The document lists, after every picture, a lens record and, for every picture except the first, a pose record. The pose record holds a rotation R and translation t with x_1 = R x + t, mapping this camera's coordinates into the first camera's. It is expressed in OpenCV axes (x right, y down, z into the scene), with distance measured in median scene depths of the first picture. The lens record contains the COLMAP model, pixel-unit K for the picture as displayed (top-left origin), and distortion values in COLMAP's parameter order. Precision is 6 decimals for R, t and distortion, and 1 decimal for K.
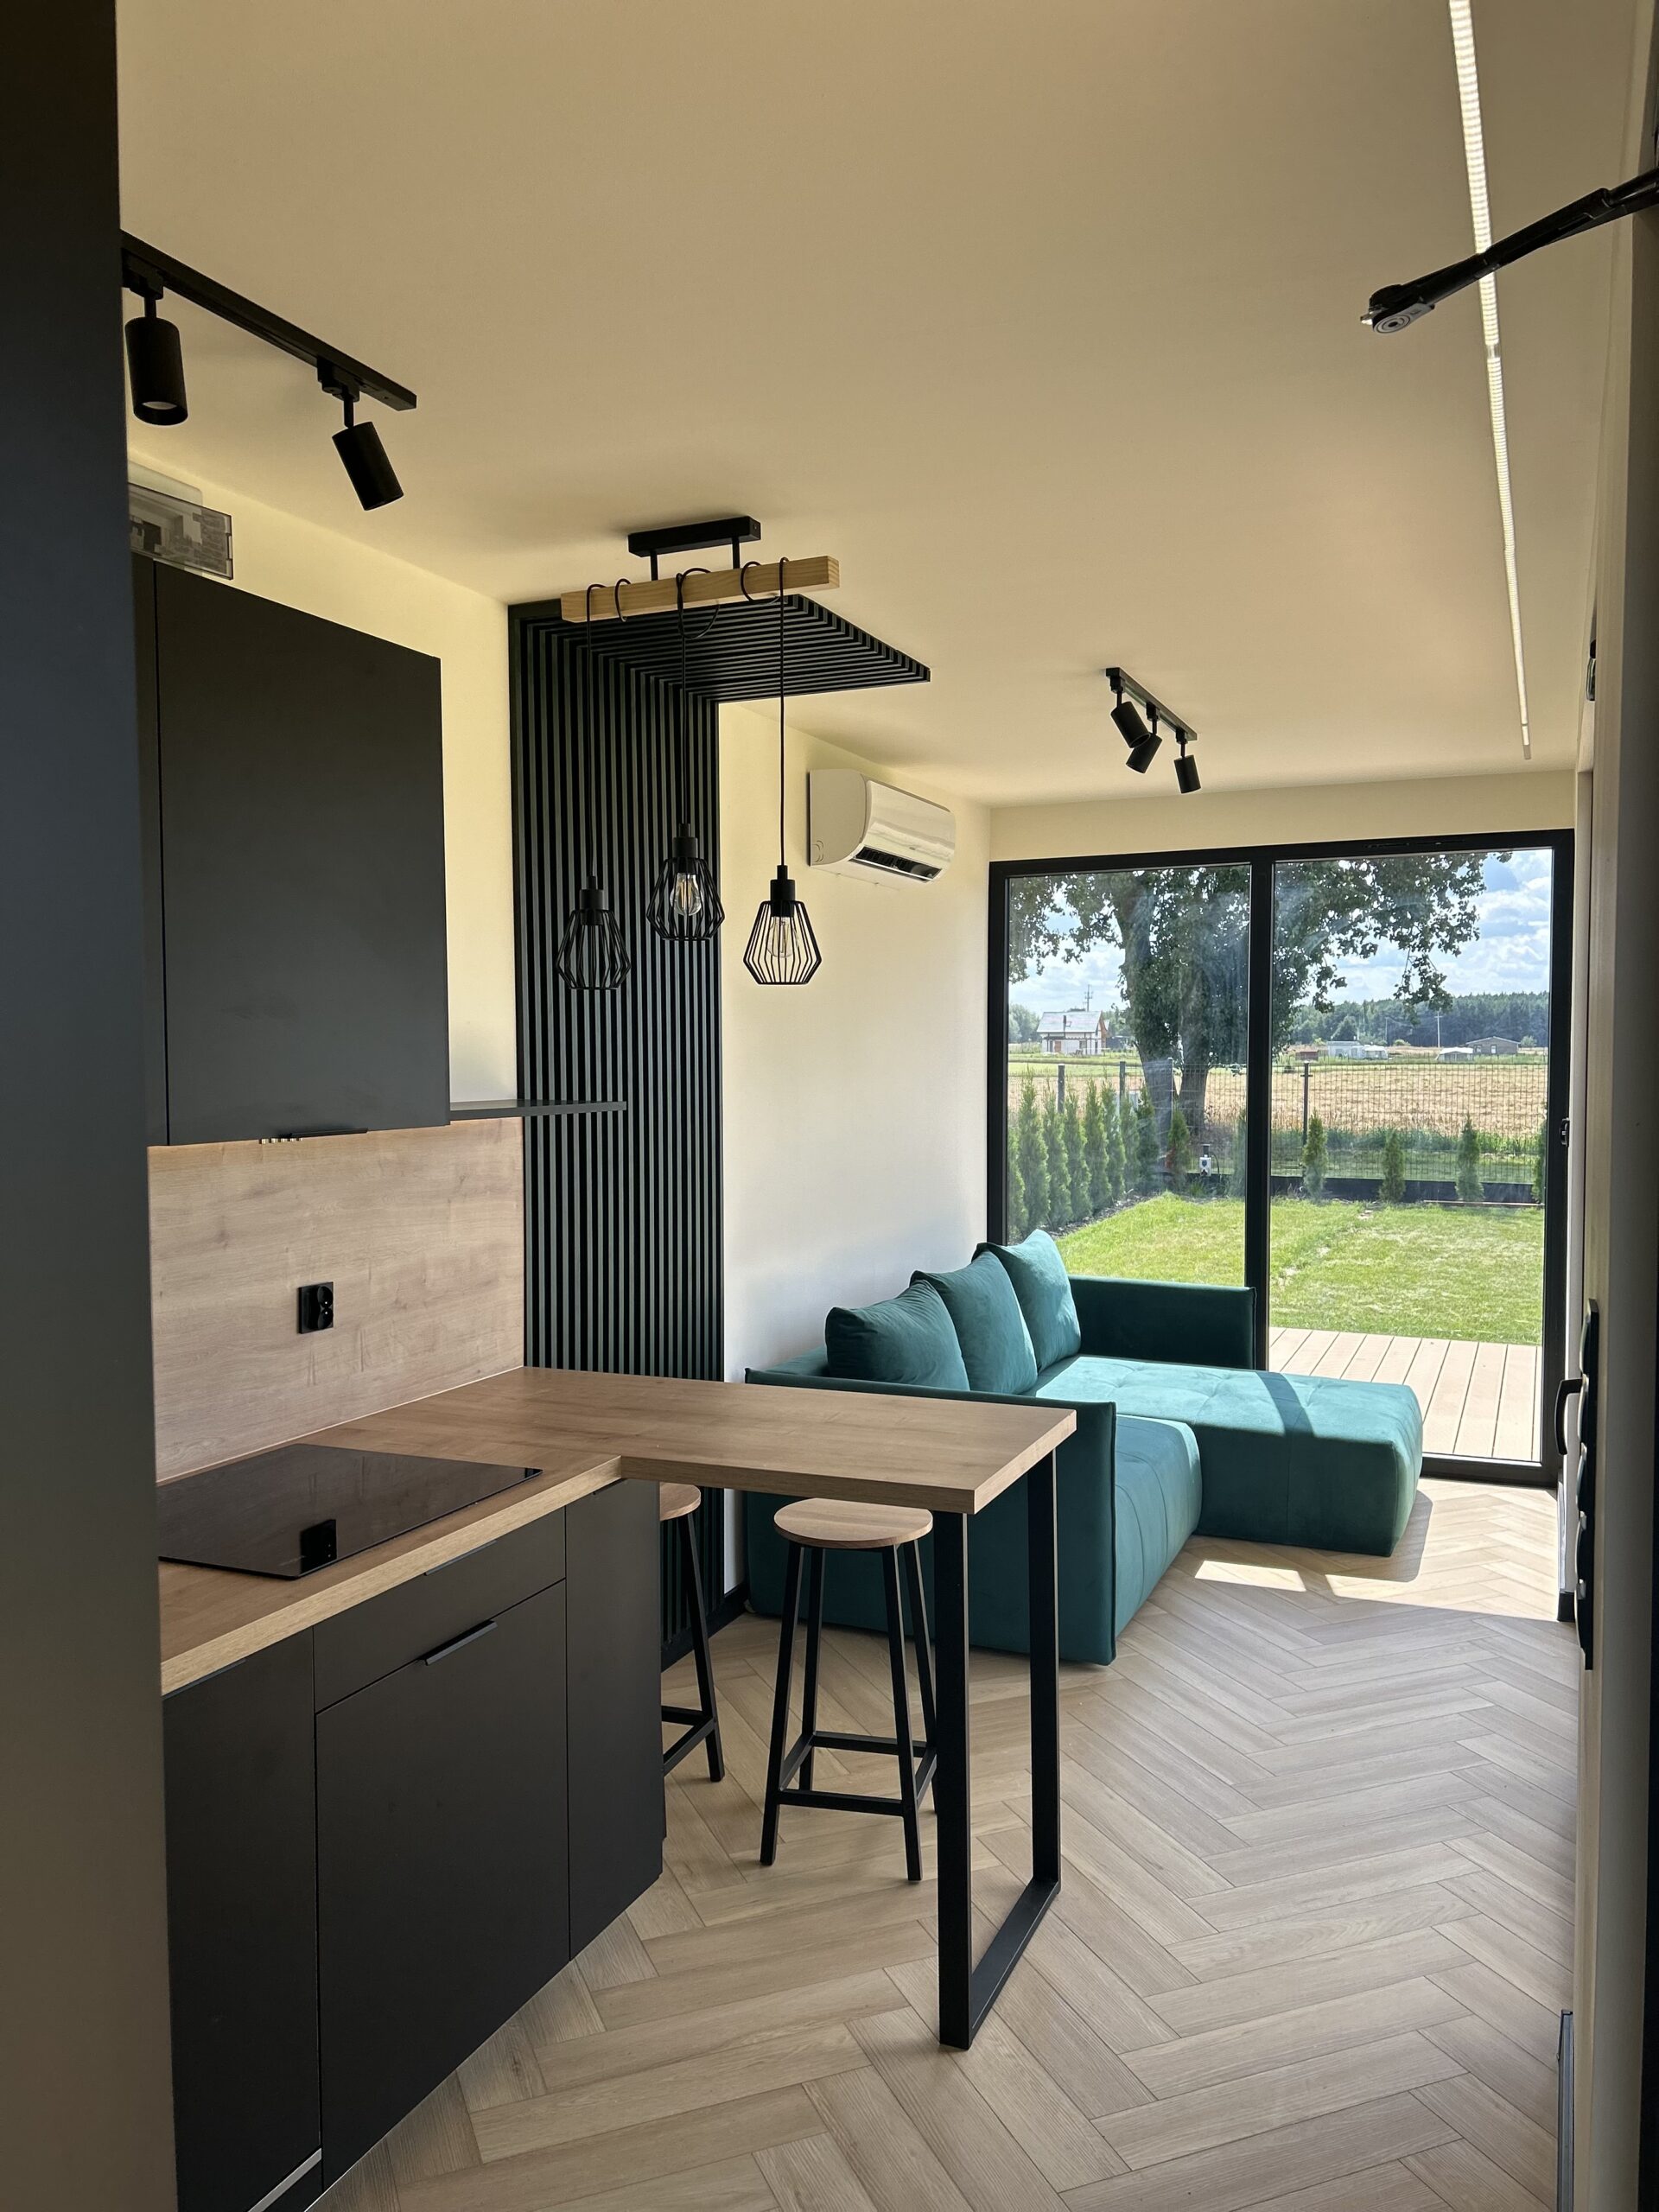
lens RADIAL K [[1681.8, 0, 835.3], [0, 1681.8, 1149.9], [0, 0, 1]] dist [0.061081, -0.002992]
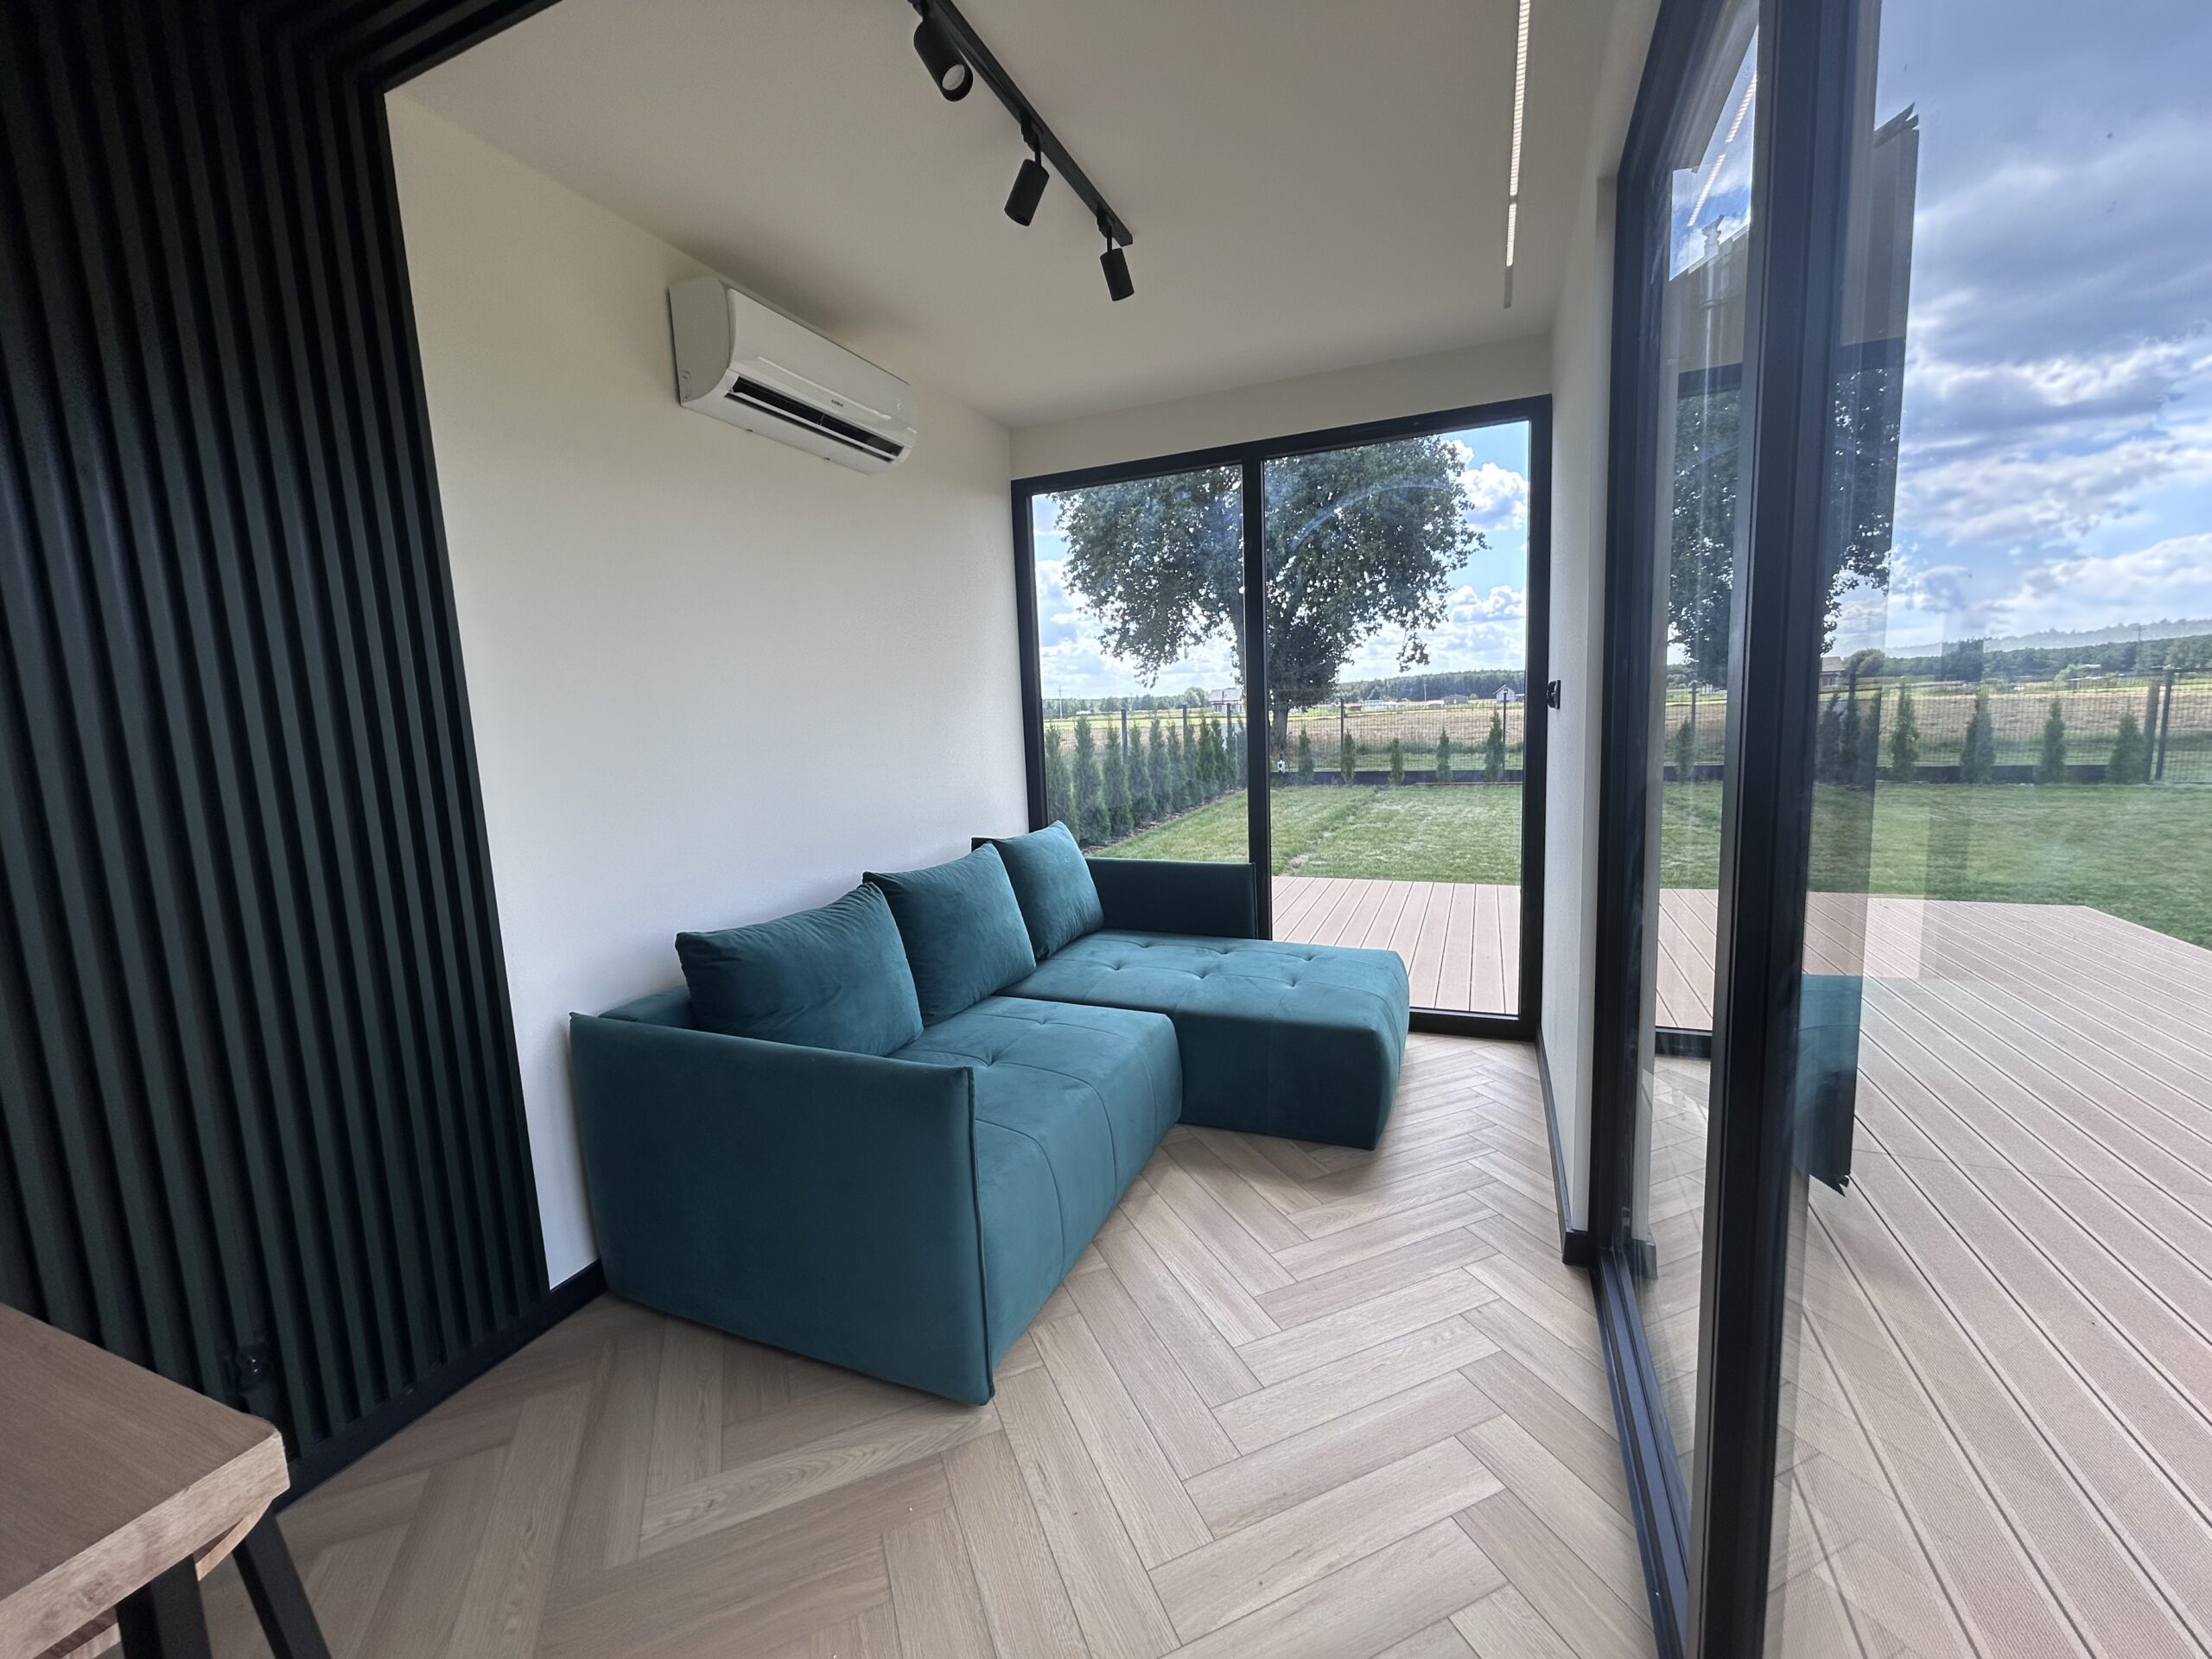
lens RADIAL K [[894.8, 0, 1108.6], [0, 894.8, 836.4], [0, 0, 1]] dist [0.004319, -0.001393]
pose [[0.999274, -0.038106, -0.000609, 0.063312], [0.038047, 0.996557, 0.073667, 0.007432], [-0.002201, -0.073637, 0.997283, 0.175717]]
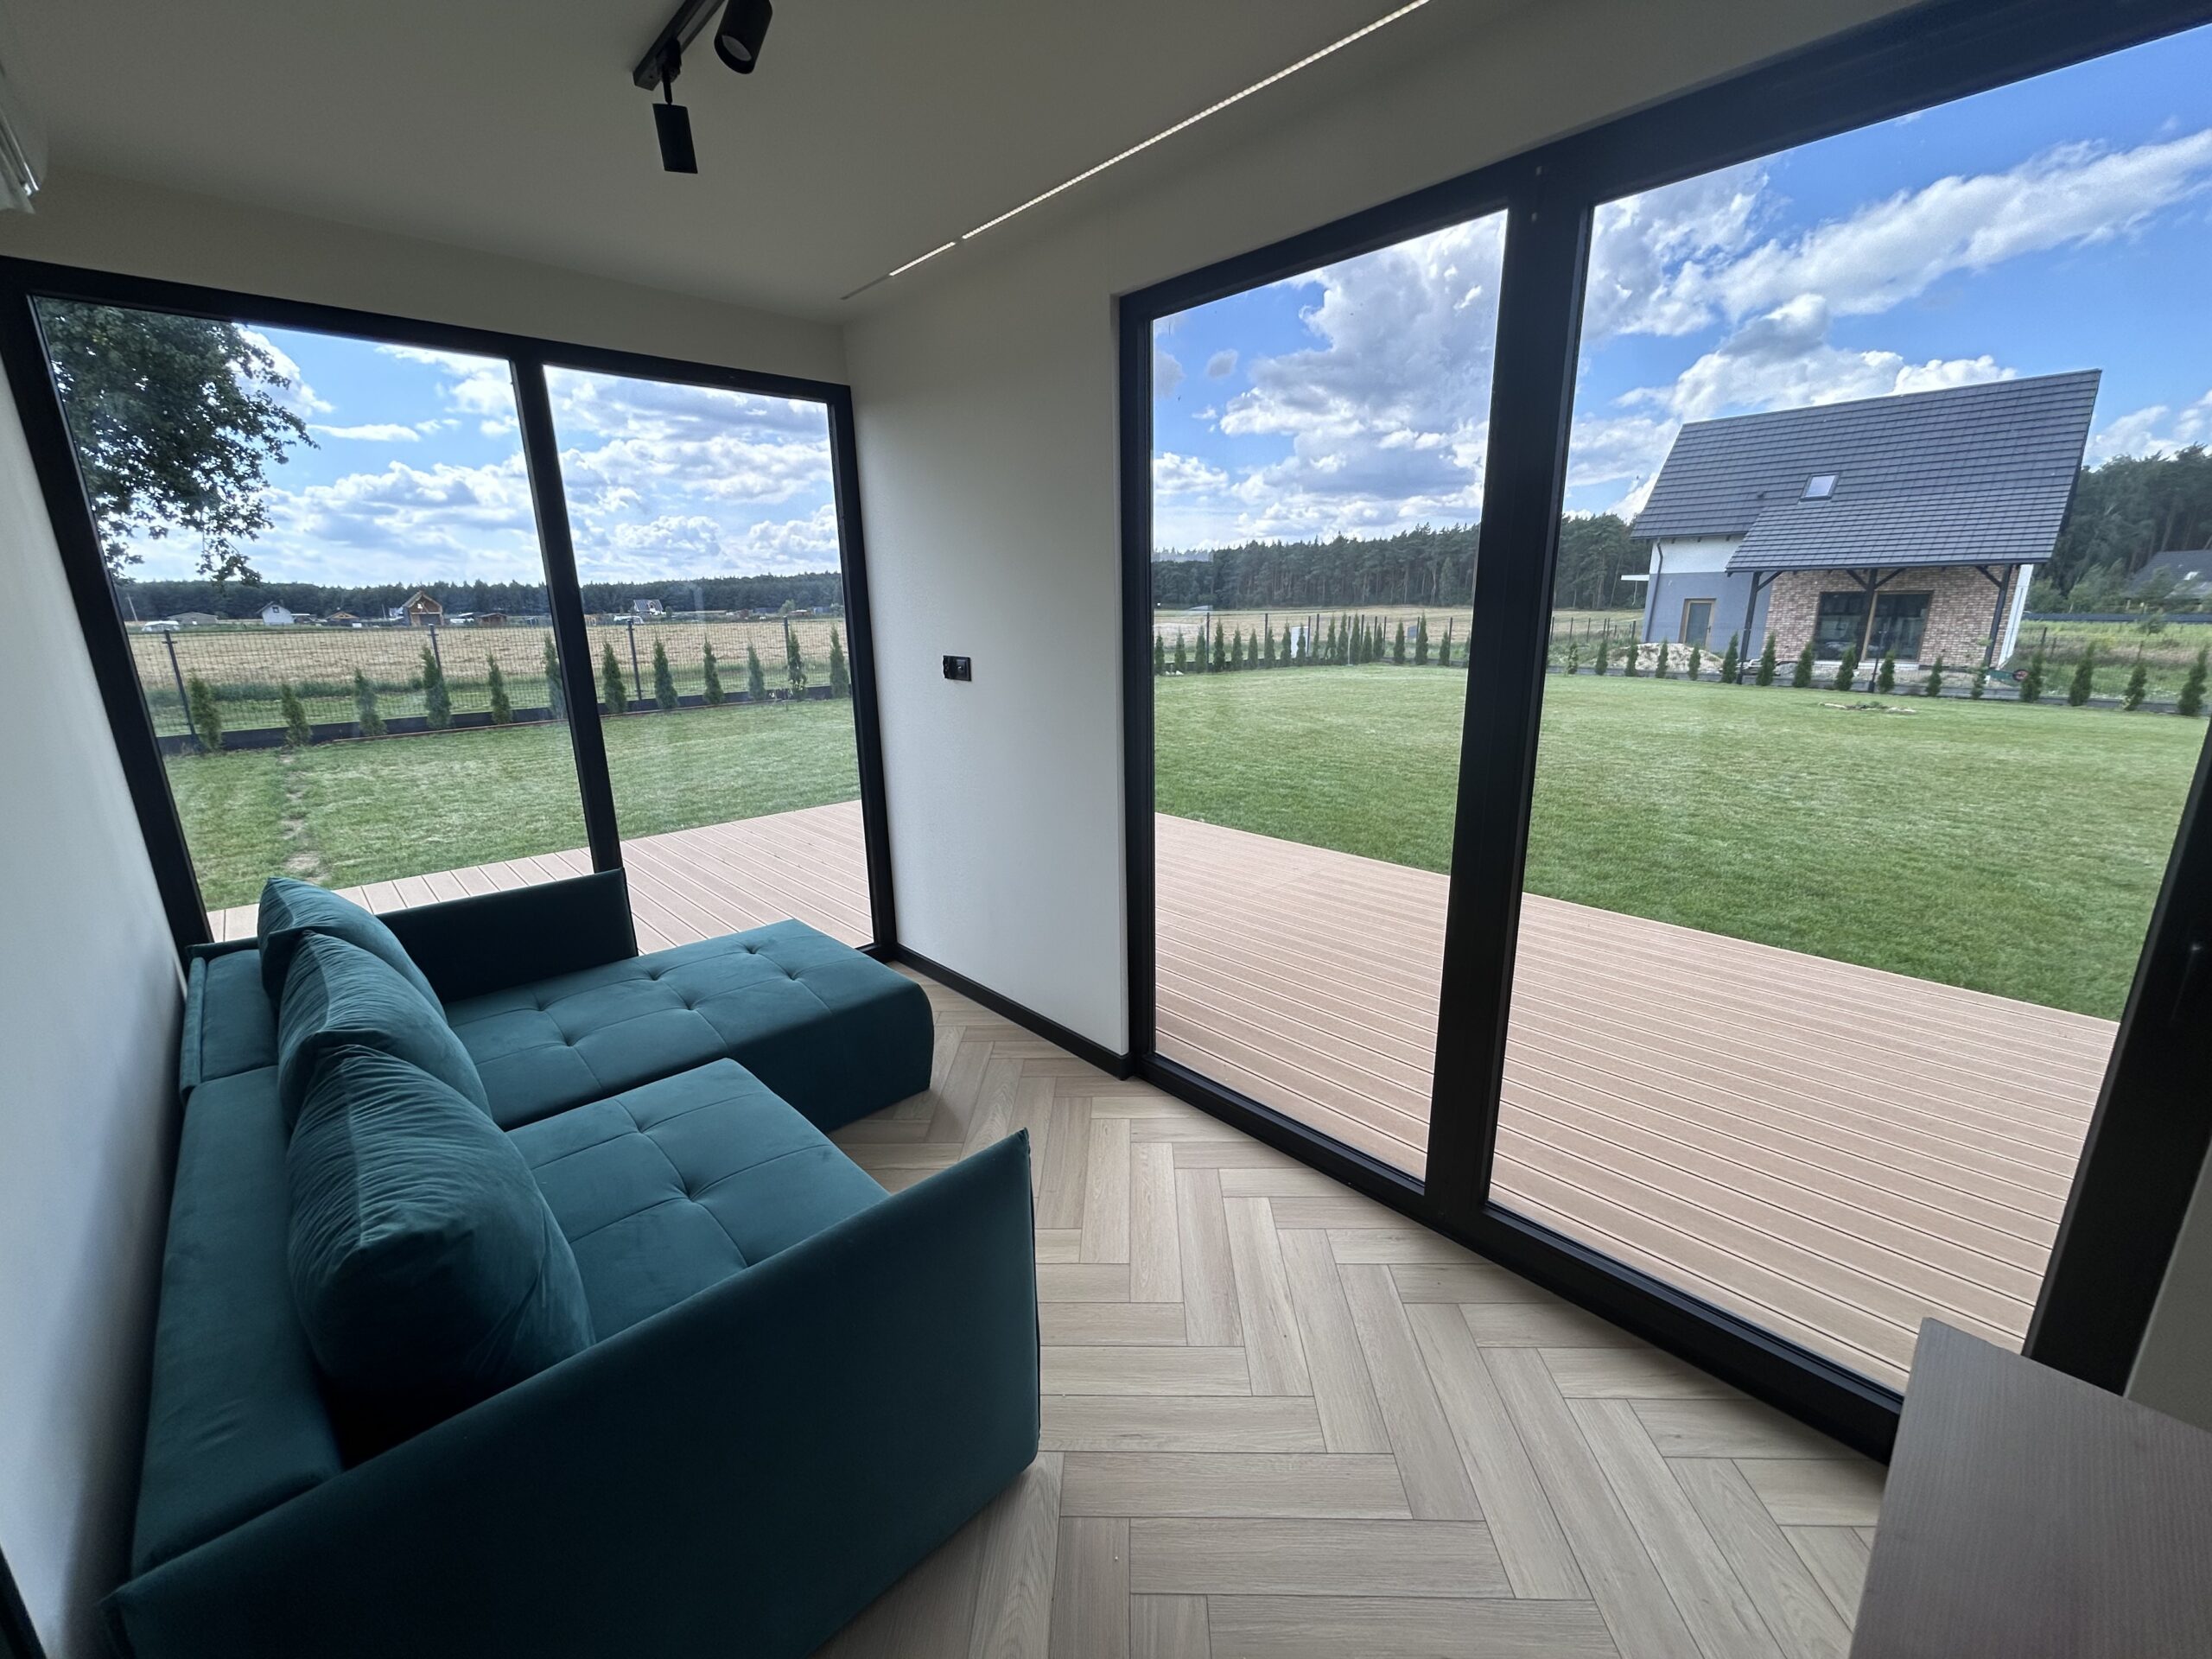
lens RADIAL K [[894.8, 0, 1085.7], [0, 894.8, 842.7], [0, 0, 1]] dist [0.004319, -0.001393]
pose [[0.405885, -0.243193, 0.880974, -0.029272], [0.074097, 0.969529, 0.233501, -0.010511], [-0.910916, -0.029497, 0.411537, 0.234466]]
